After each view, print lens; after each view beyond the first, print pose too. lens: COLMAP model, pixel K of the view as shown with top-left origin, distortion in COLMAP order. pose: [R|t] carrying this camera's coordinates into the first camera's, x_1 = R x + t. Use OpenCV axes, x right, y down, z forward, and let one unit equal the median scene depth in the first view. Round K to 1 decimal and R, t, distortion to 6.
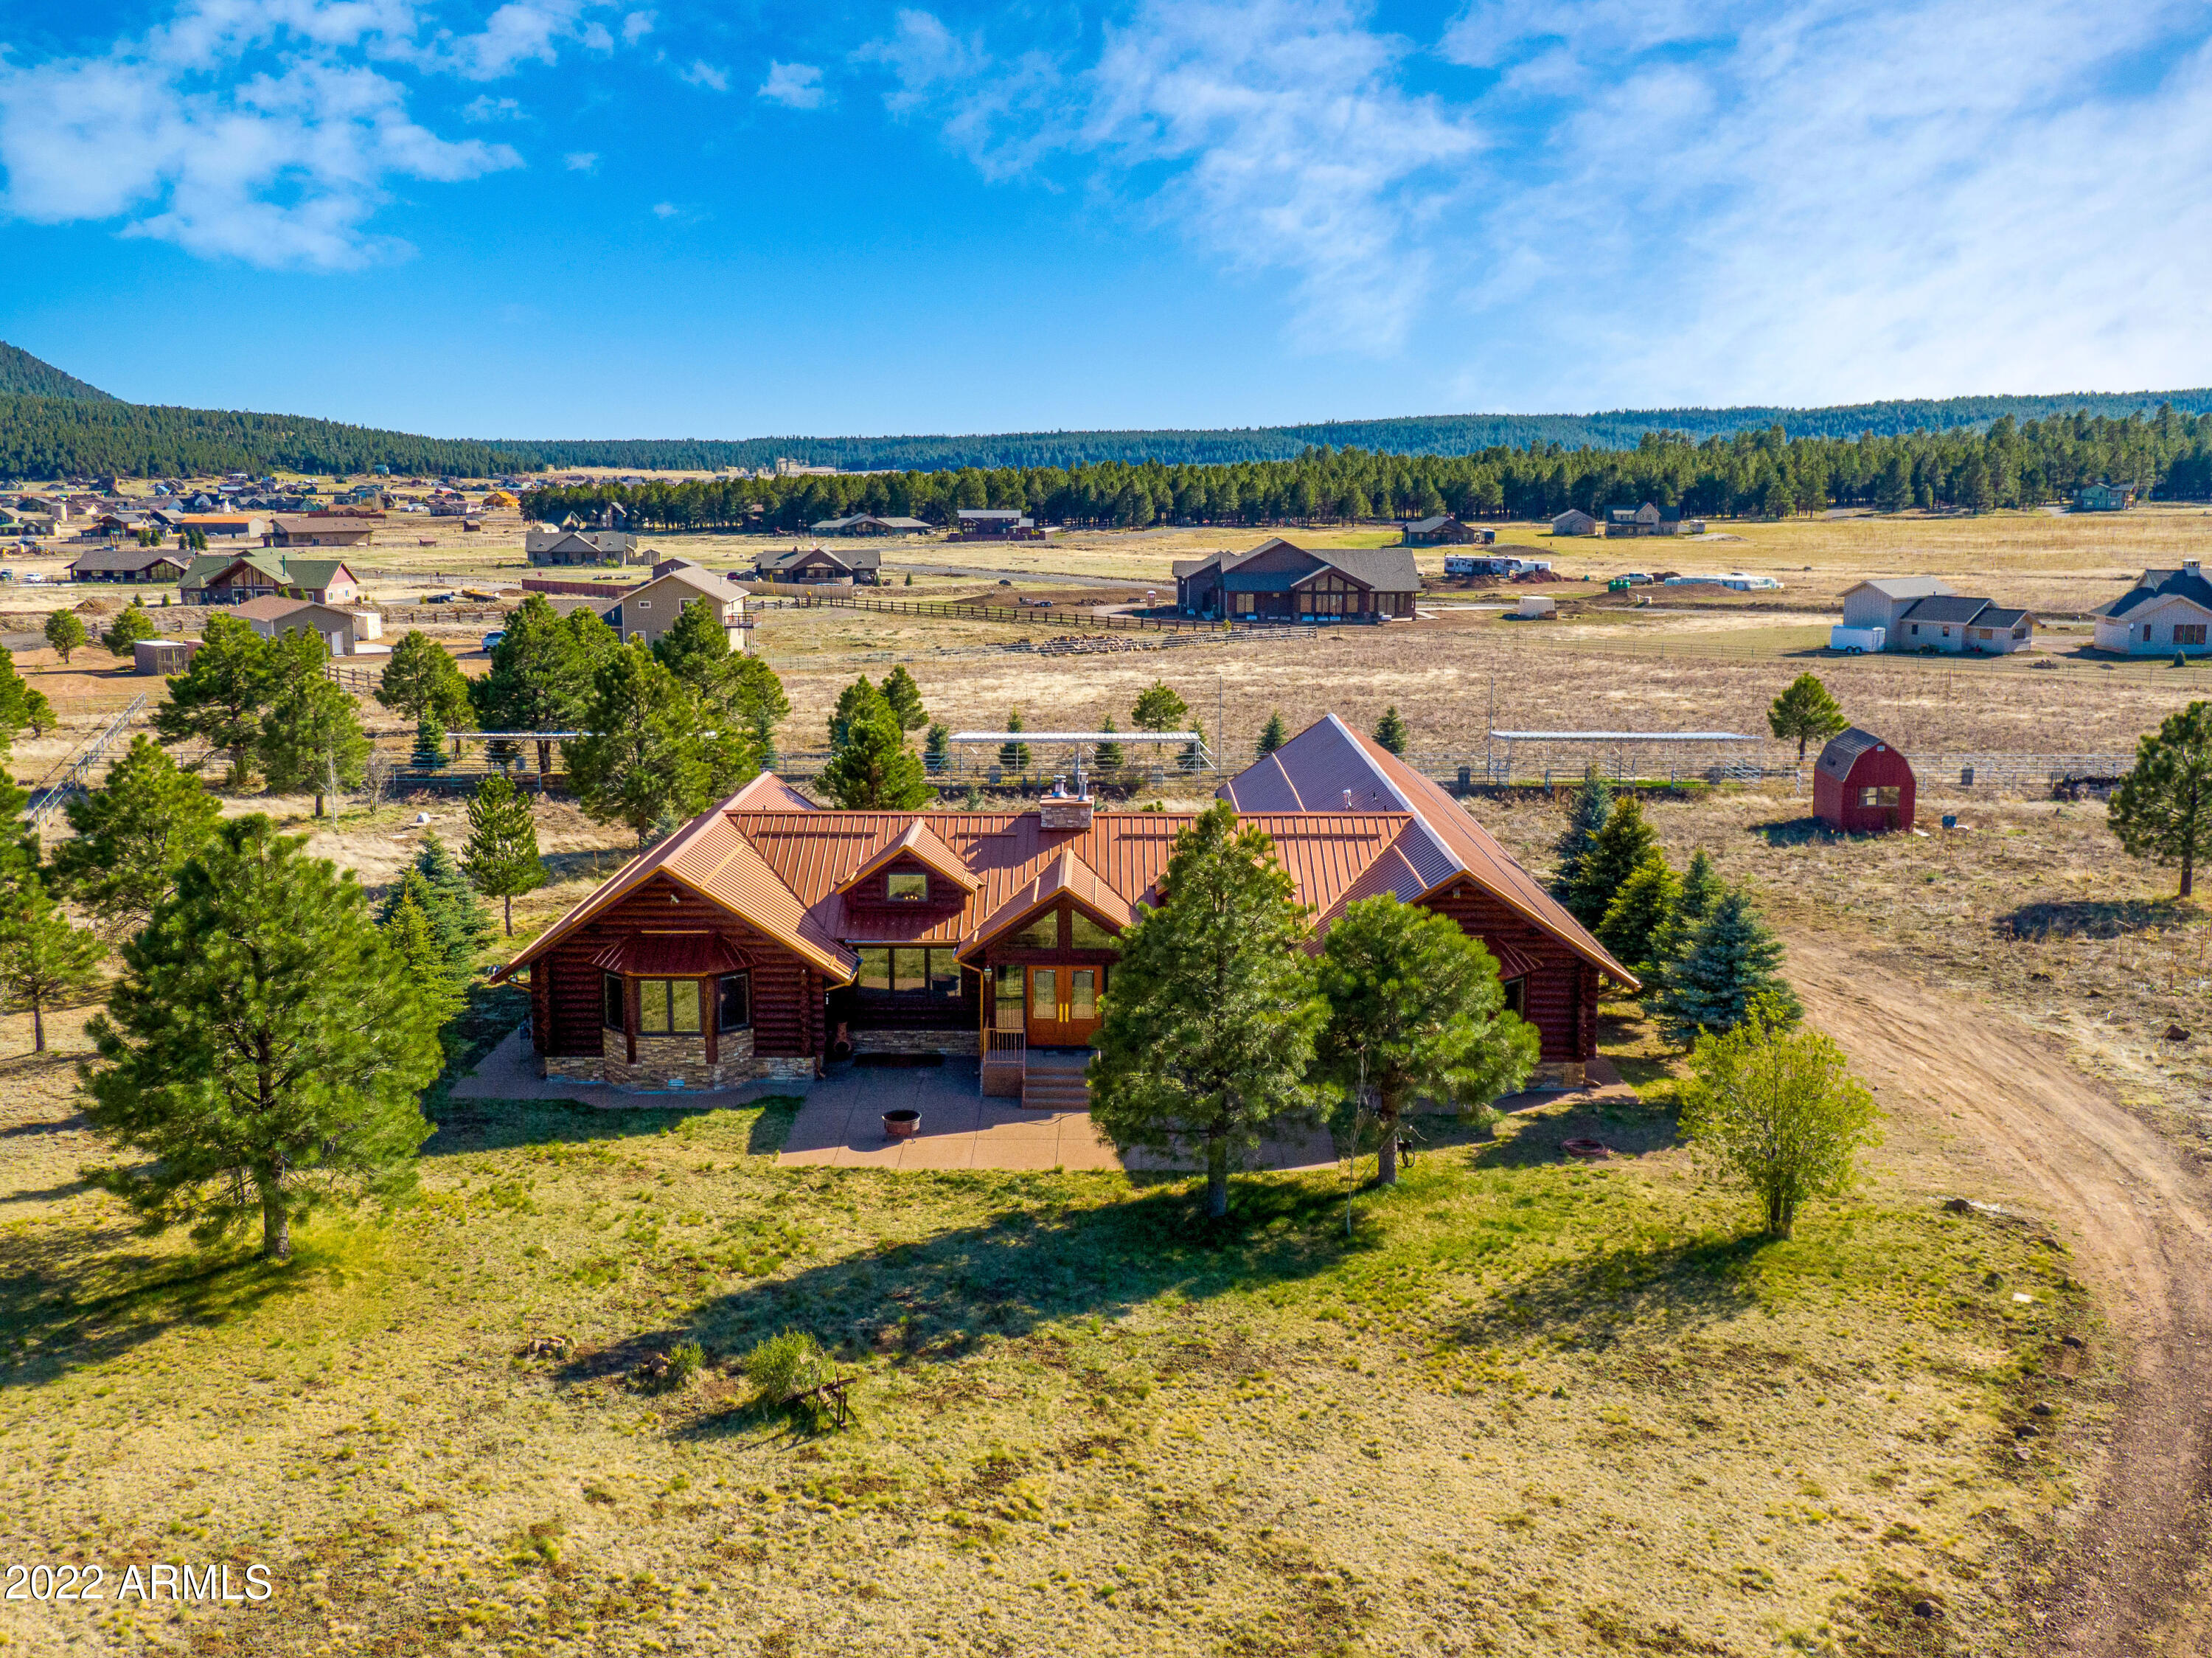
lens RADIAL K [[2125.8, 0, 1093.9], [0, 2125.8, 836.6], [0, 0, 1]] dist [0.026778, -0.007333]
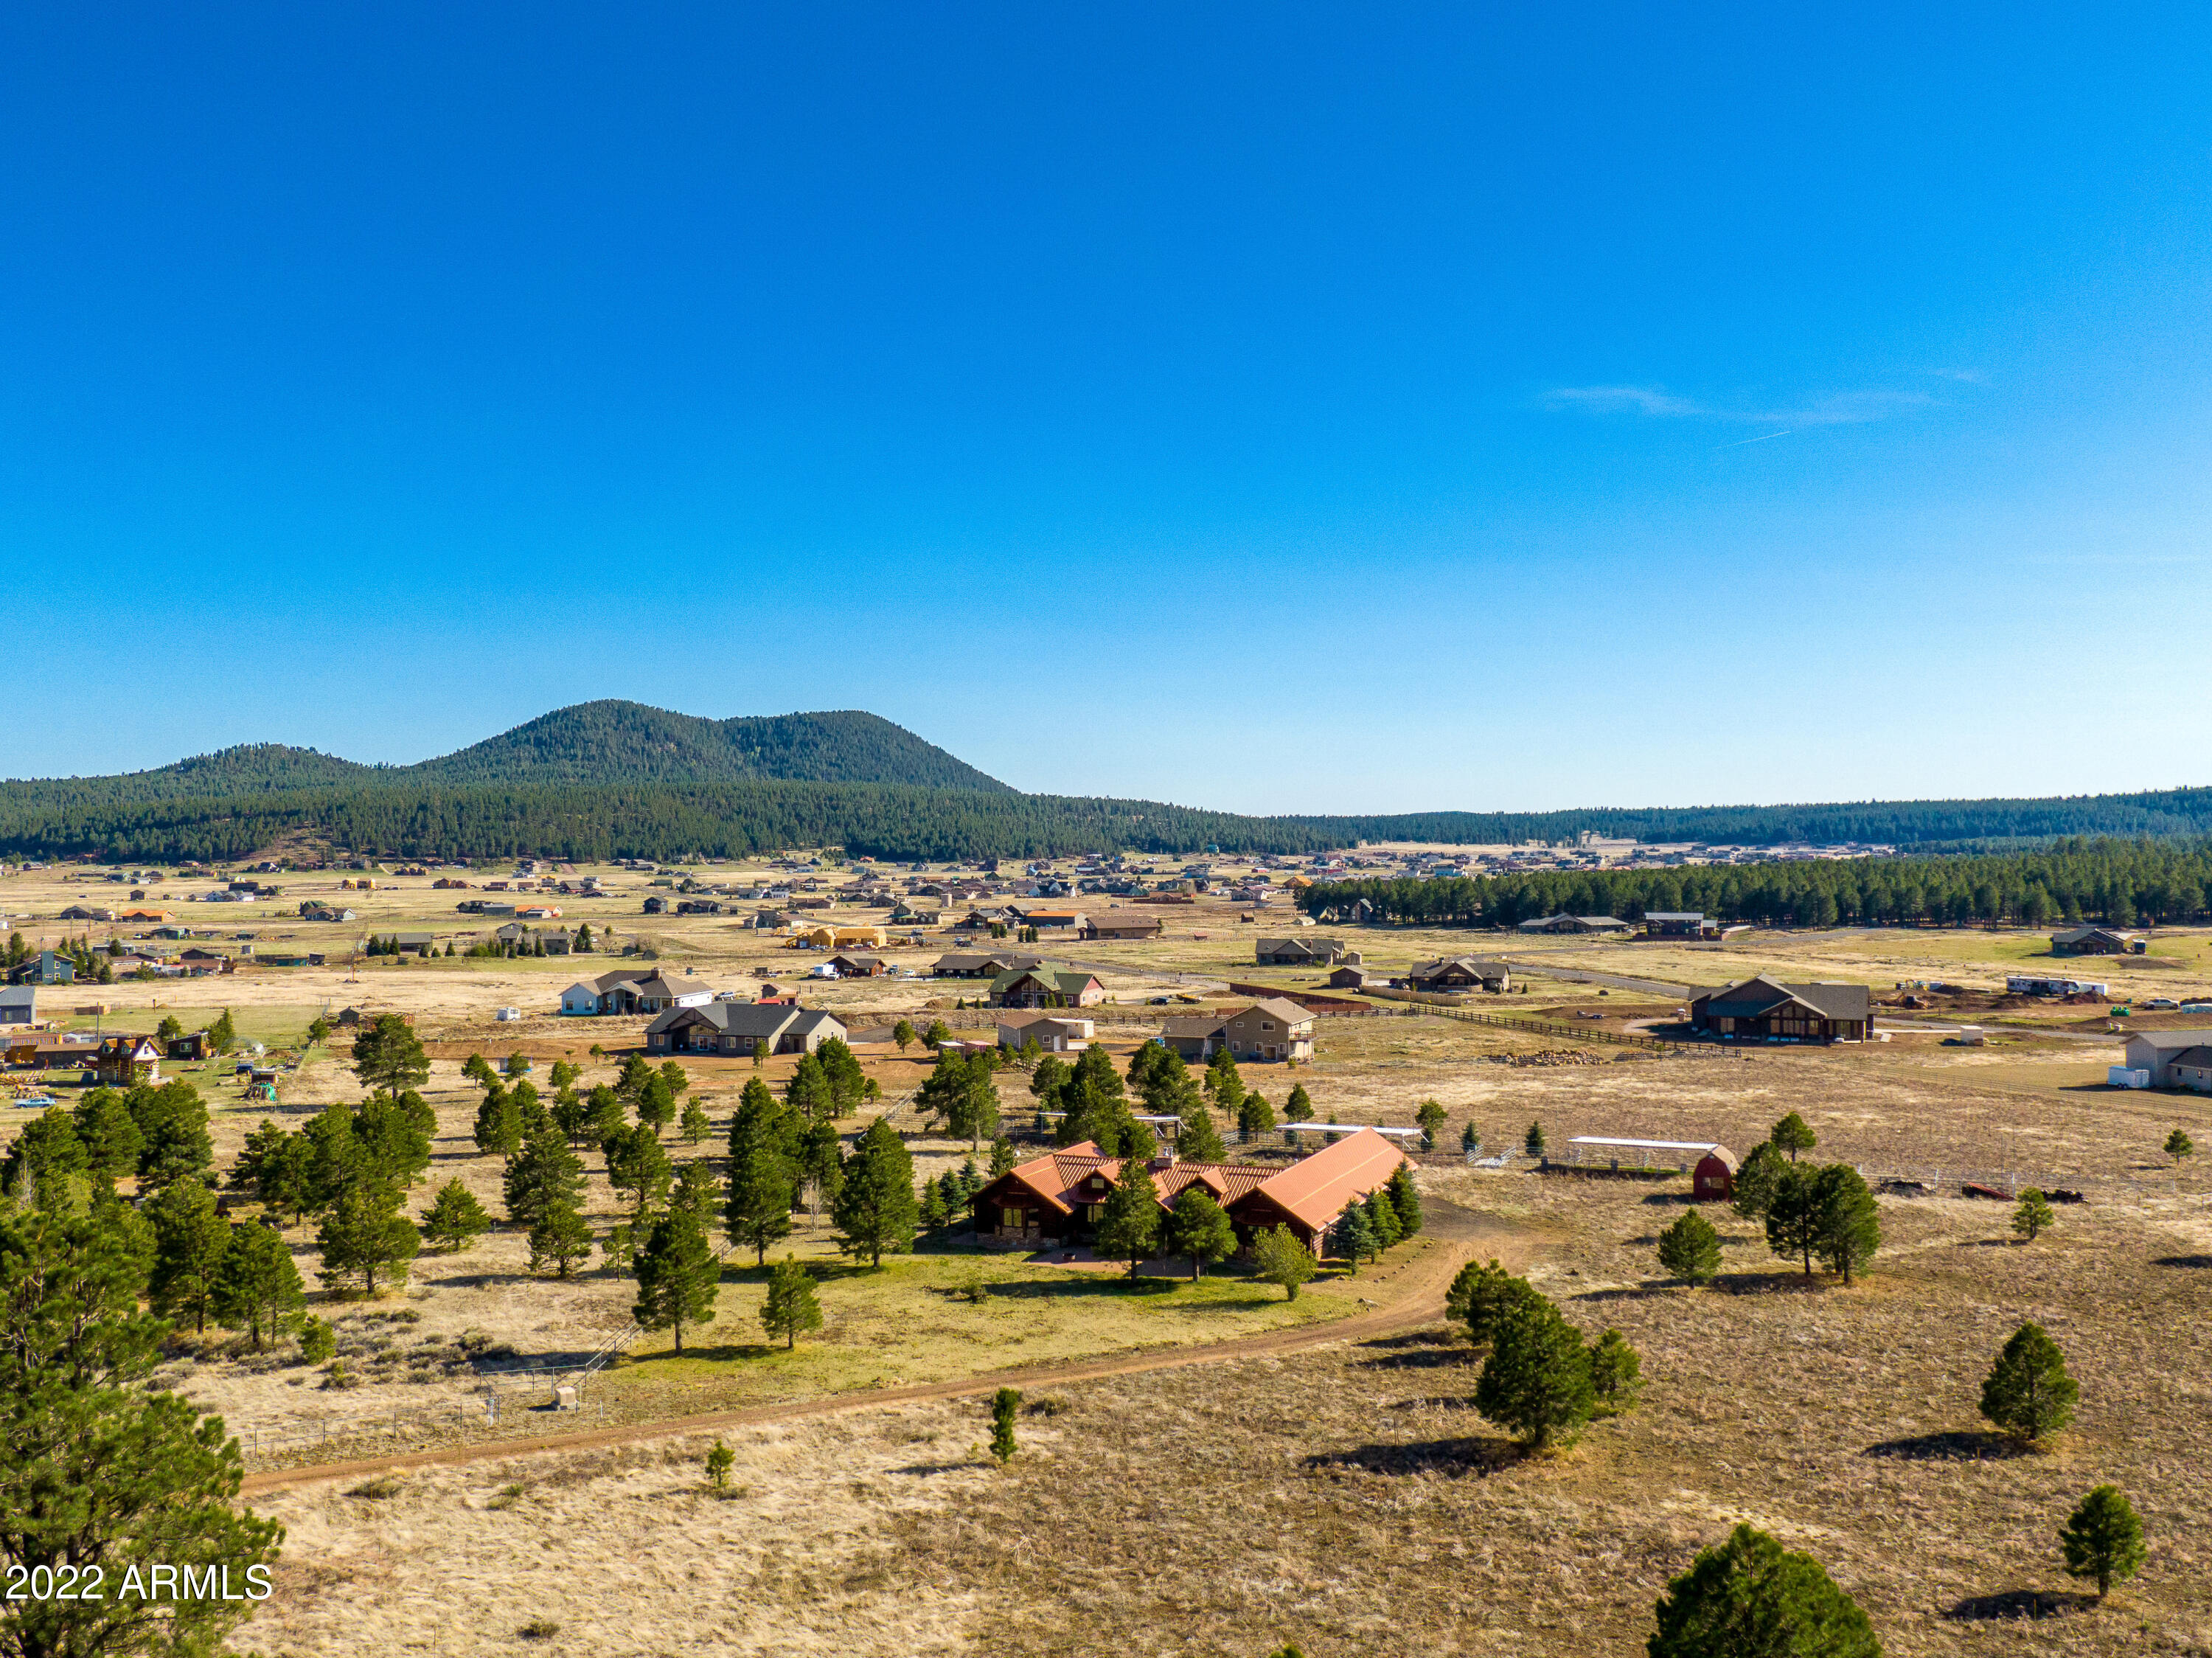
lens RADIAL K [[2049.5, 0, 1106.0], [0, 2049.5, 829.0], [0, 0, 1]] dist [0.030863, -0.020079]
pose [[0.930817, -0.006745, -0.365422, 0.236513], [-0.057522, 0.984666, -0.164697, 0.001858], [0.360929, 0.174322, 0.916156, -0.411842]]
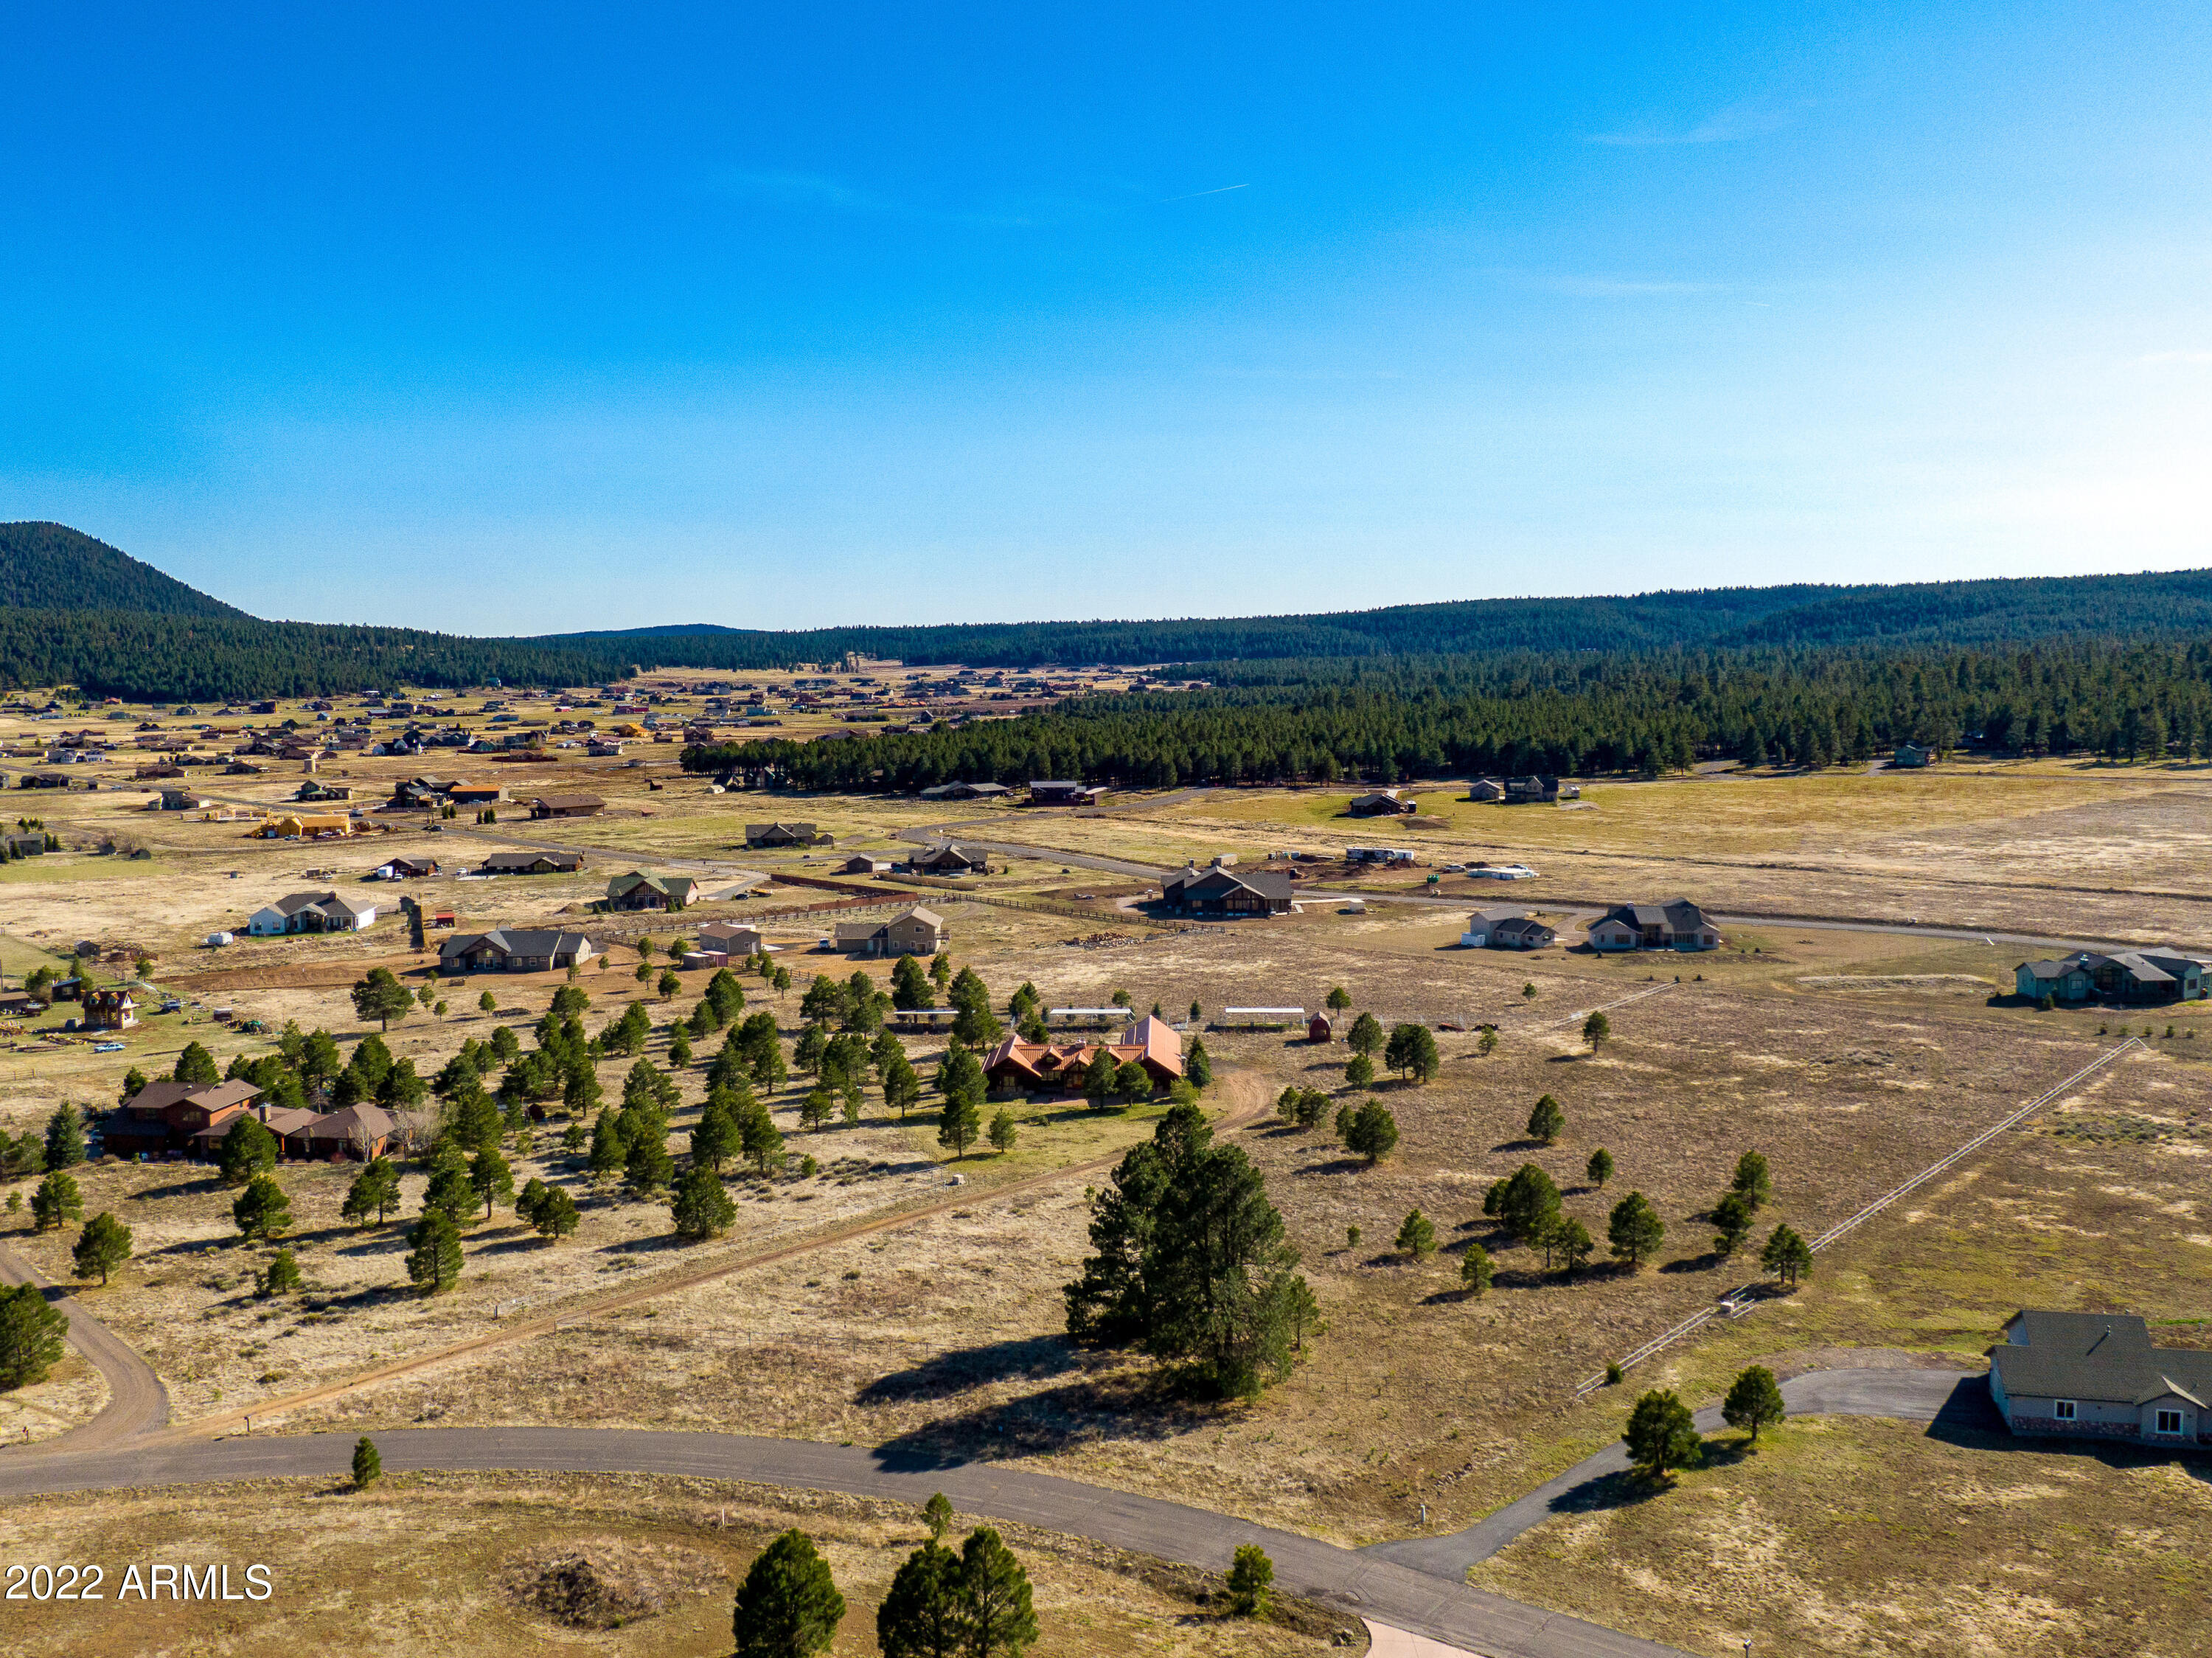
lens RADIAL K [[2076.5, 0, 1079.3], [0, 2076.5, 877.2], [0, 0, 1]] dist [0.050237, -0.084654]
pose [[0.999364, -0.008167, -0.034701, 0.042344], [0.005901, 0.997874, -0.064903, -0.023556], [0.035157, 0.064657, 0.997288, -1.053976]]
